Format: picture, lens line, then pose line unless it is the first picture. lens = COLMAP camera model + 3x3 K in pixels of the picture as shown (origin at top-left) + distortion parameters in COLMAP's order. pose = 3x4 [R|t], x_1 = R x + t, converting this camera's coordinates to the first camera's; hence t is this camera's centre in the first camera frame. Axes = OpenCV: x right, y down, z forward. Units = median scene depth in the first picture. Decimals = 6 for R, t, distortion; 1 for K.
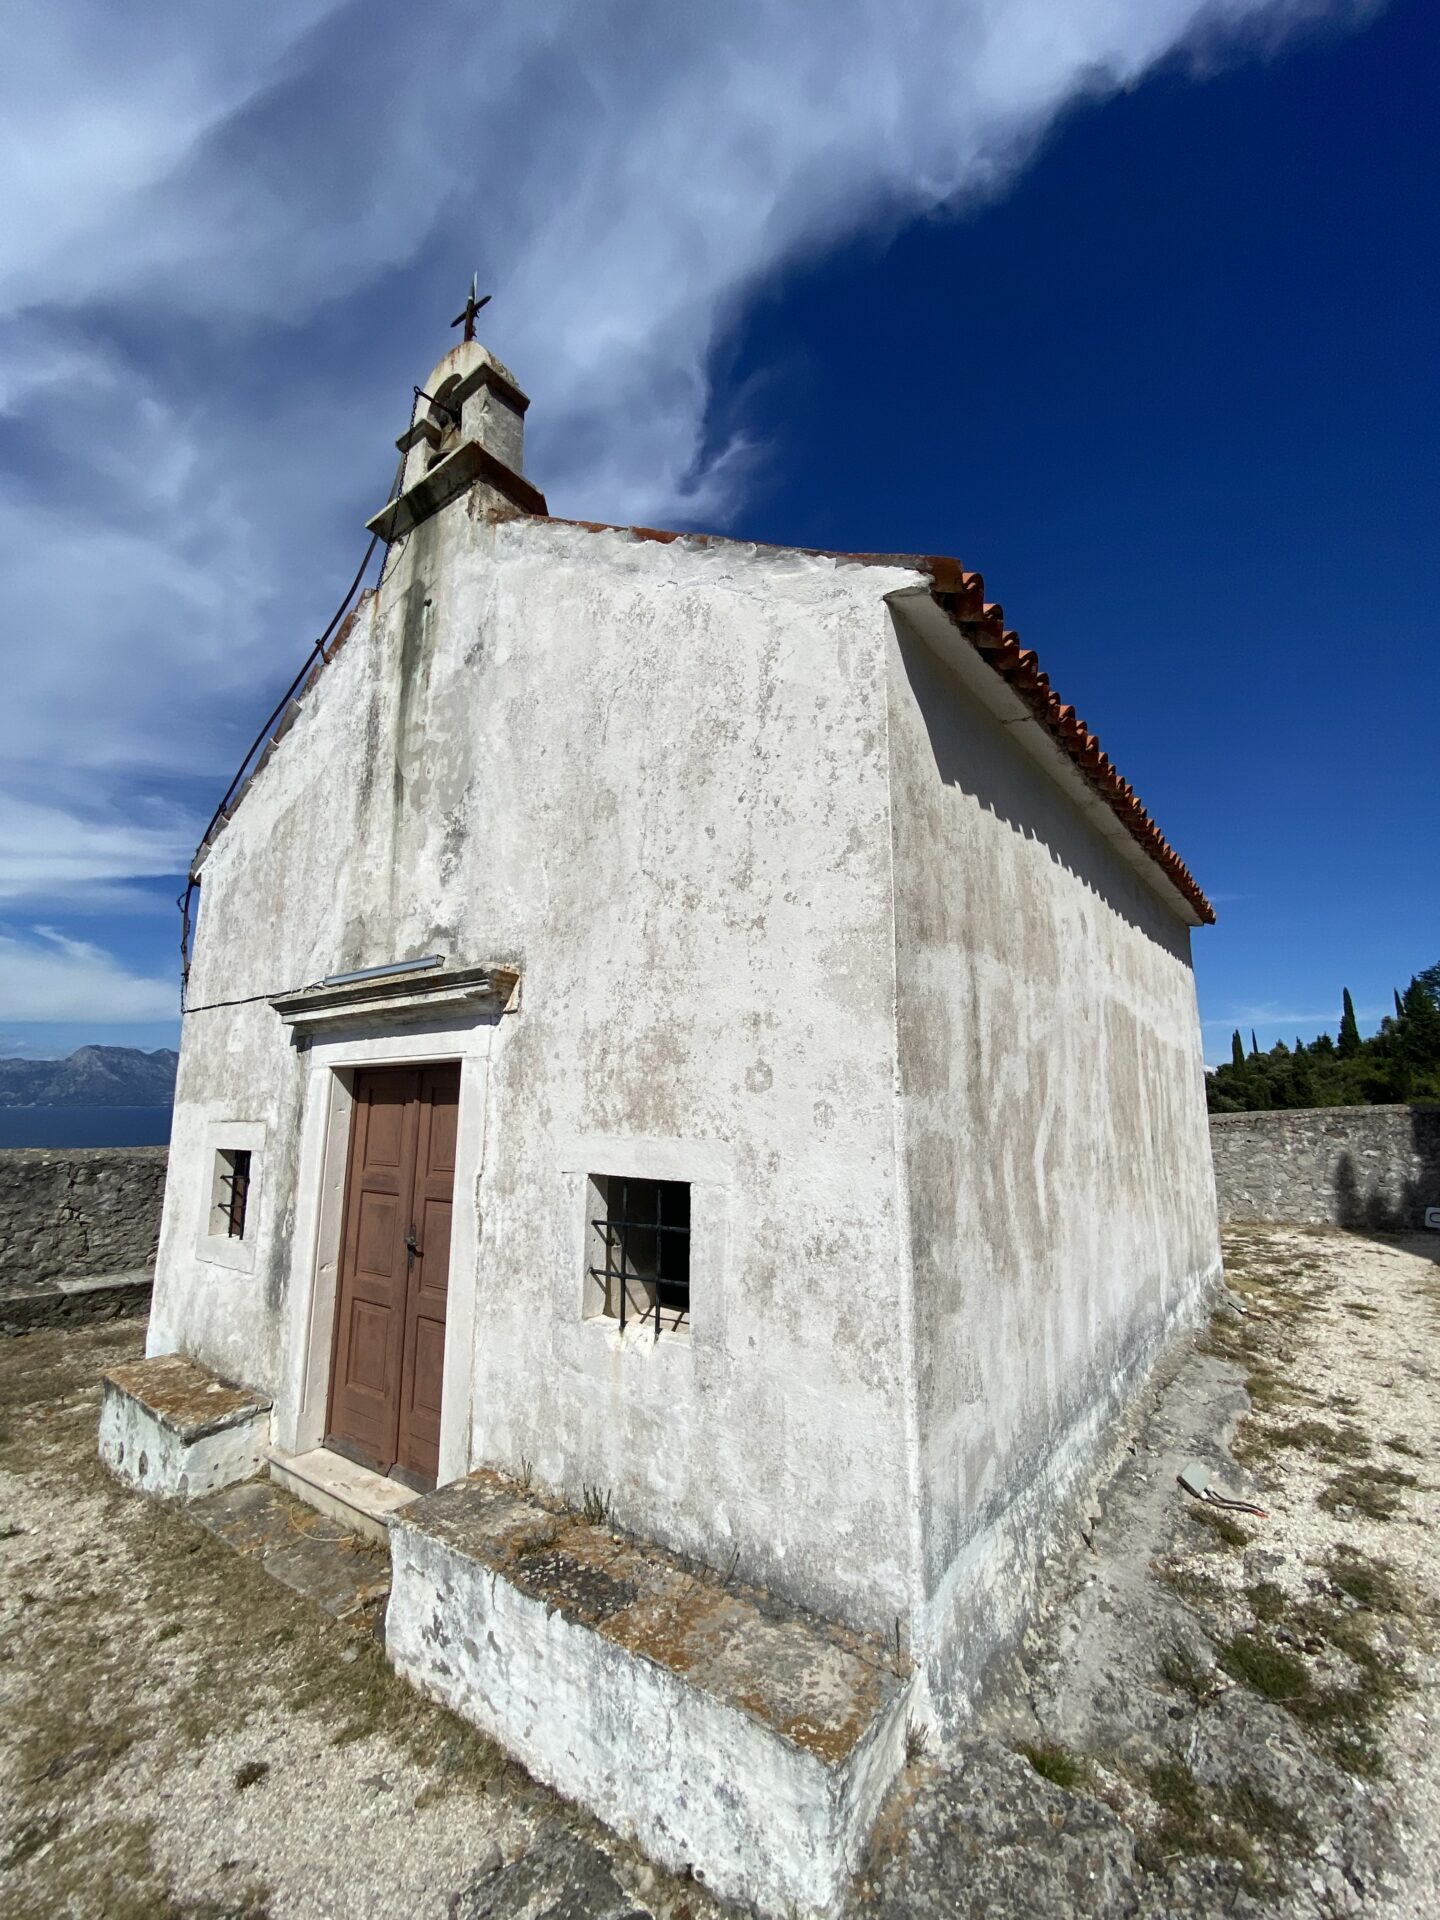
lens RADIAL K [[782.3, 0, 725.2], [0, 782.3, 949.5], [0, 0, 1]] dist [0.001879, -0.000012]
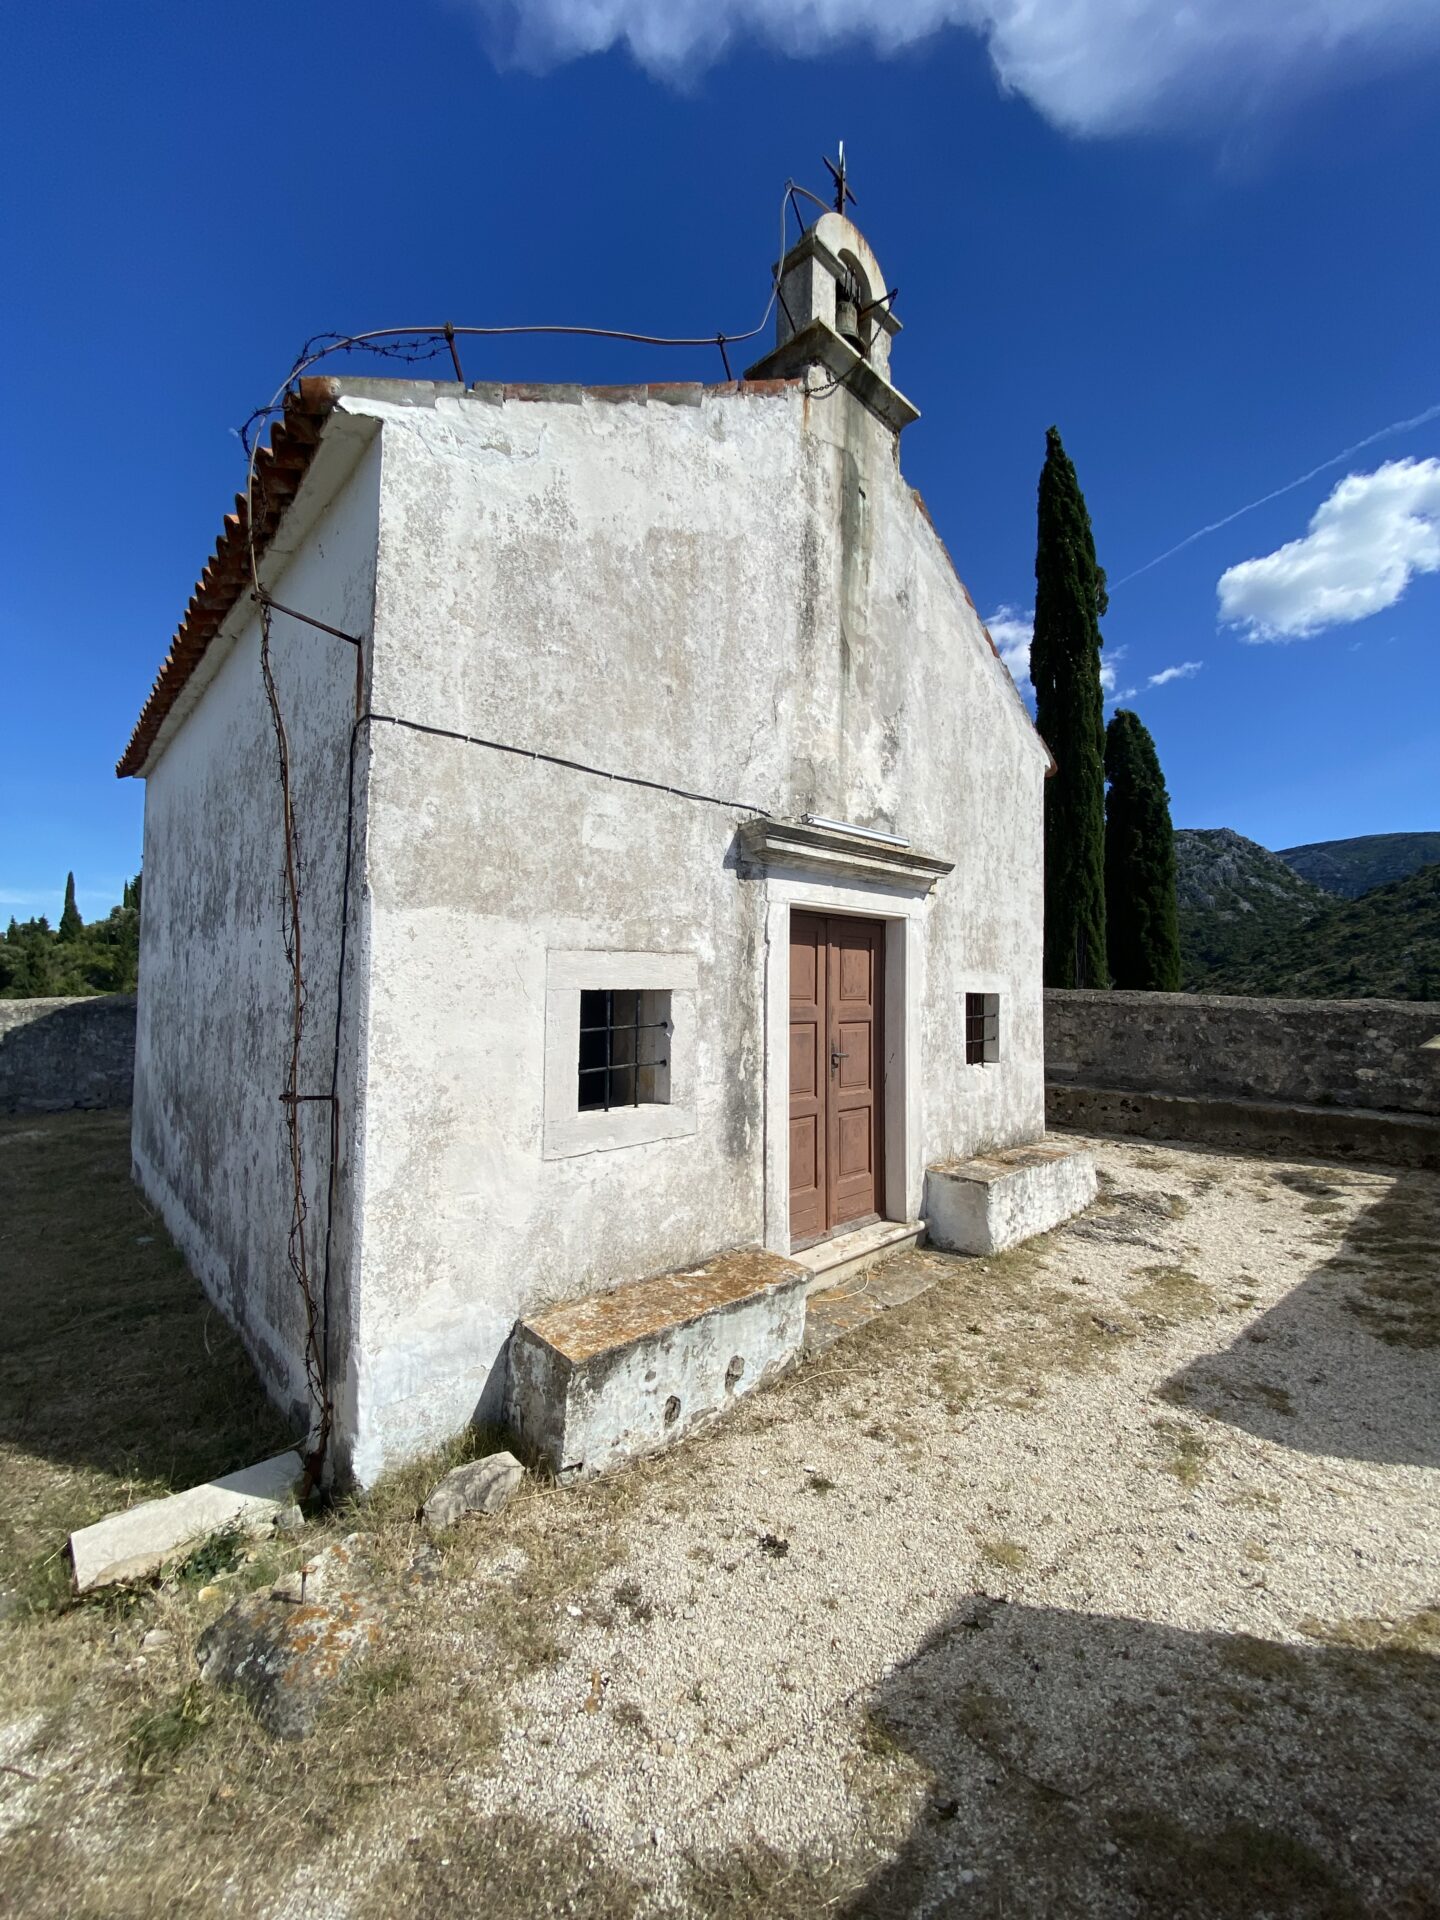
lens RADIAL K [[782.3, 0, 721.0], [0, 782.3, 969.0], [0, 0, 1]] dist [0.001879, -0.000012]
pose [[0.158295, 0.033281, 0.986831, -1.612435], [-0.198405, 0.980119, -0.001229, 0.269691], [-0.967253, -0.195598, 0.161751, 0.982943]]
